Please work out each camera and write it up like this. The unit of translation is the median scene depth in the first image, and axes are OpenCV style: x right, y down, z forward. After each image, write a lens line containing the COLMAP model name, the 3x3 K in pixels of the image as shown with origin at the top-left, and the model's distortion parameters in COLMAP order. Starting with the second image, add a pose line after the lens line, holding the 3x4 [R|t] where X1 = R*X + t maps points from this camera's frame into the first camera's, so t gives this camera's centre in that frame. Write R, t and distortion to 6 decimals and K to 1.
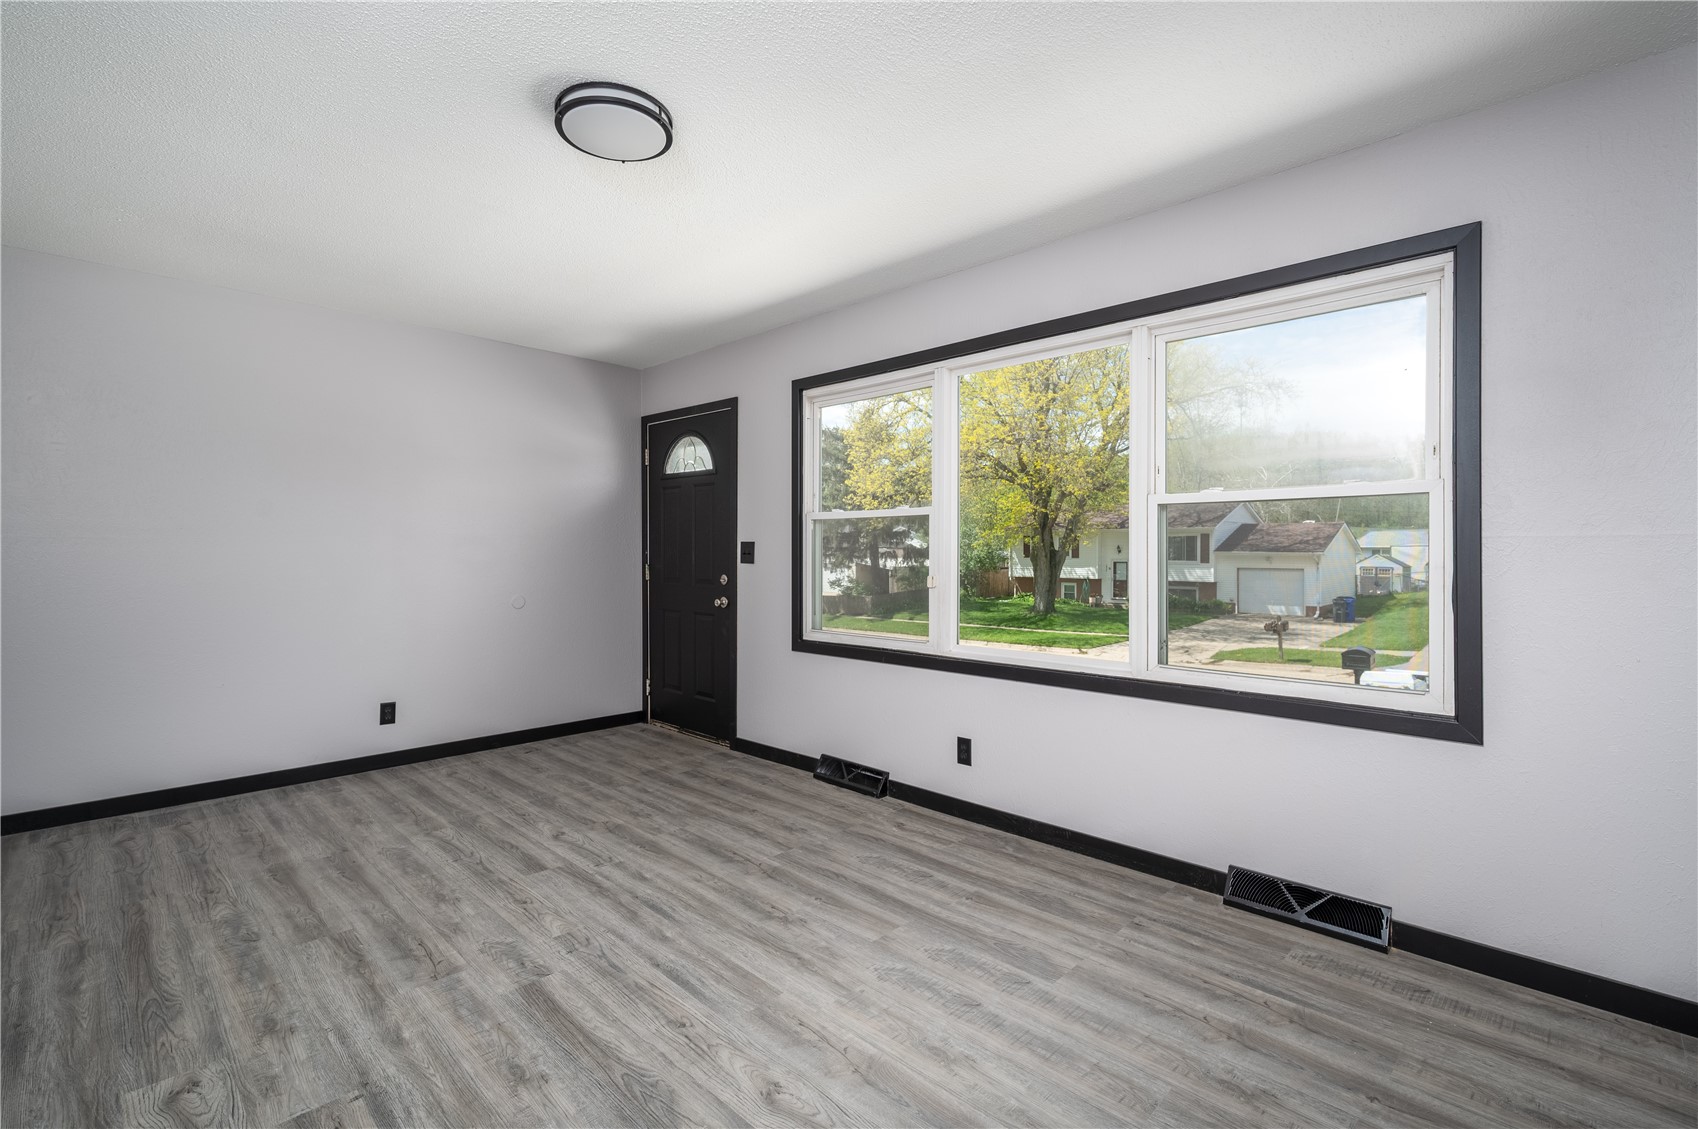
lens RADIAL K [[765.3, 0, 854.2], [0, 765.3, 557.7], [0, 0, 1]] dist [-0.000688, 0.000201]
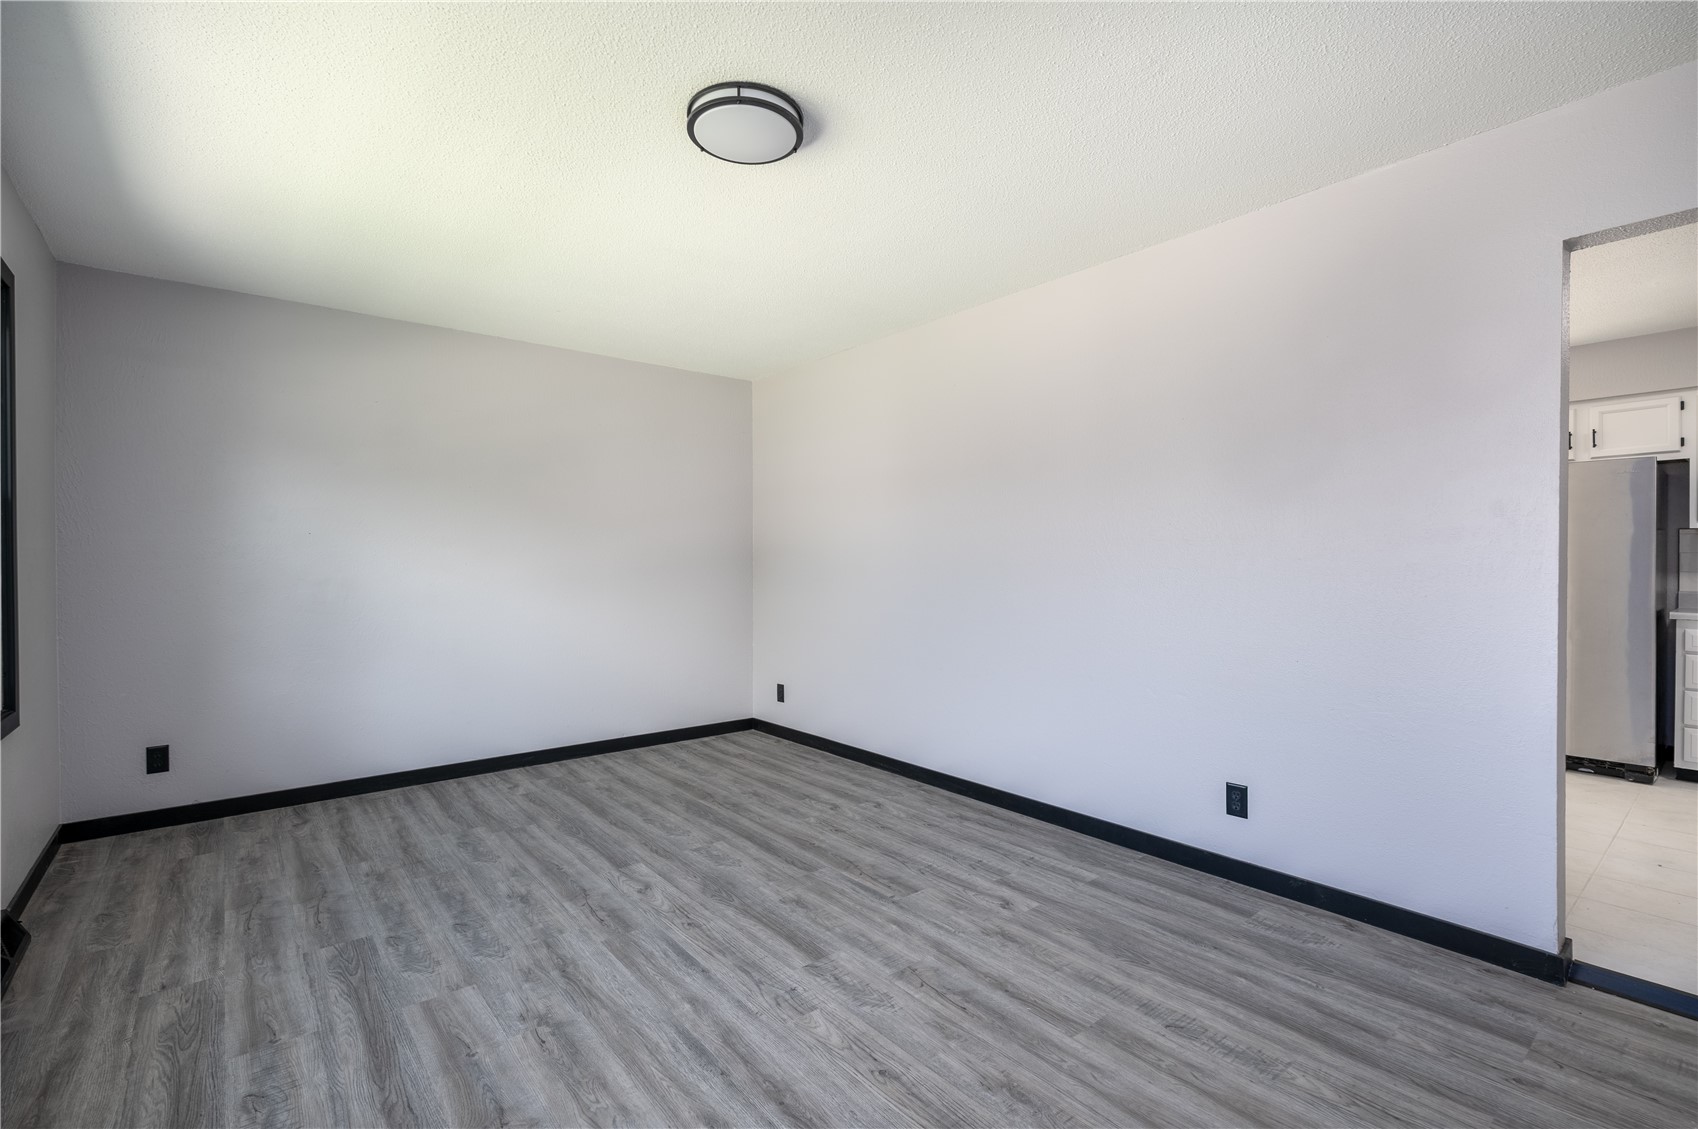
lens RADIAL K [[765.3, 0, 848.0], [0, 765.3, 564.7], [0, 0, 1]] dist [-0.000688, 0.000201]
pose [[-0.992792, -0.001502, 0.119837, -0.570567], [-0.000052, 0.999927, 0.012096, -0.014297], [-0.119846, 0.012003, -0.992720, 1.987540]]
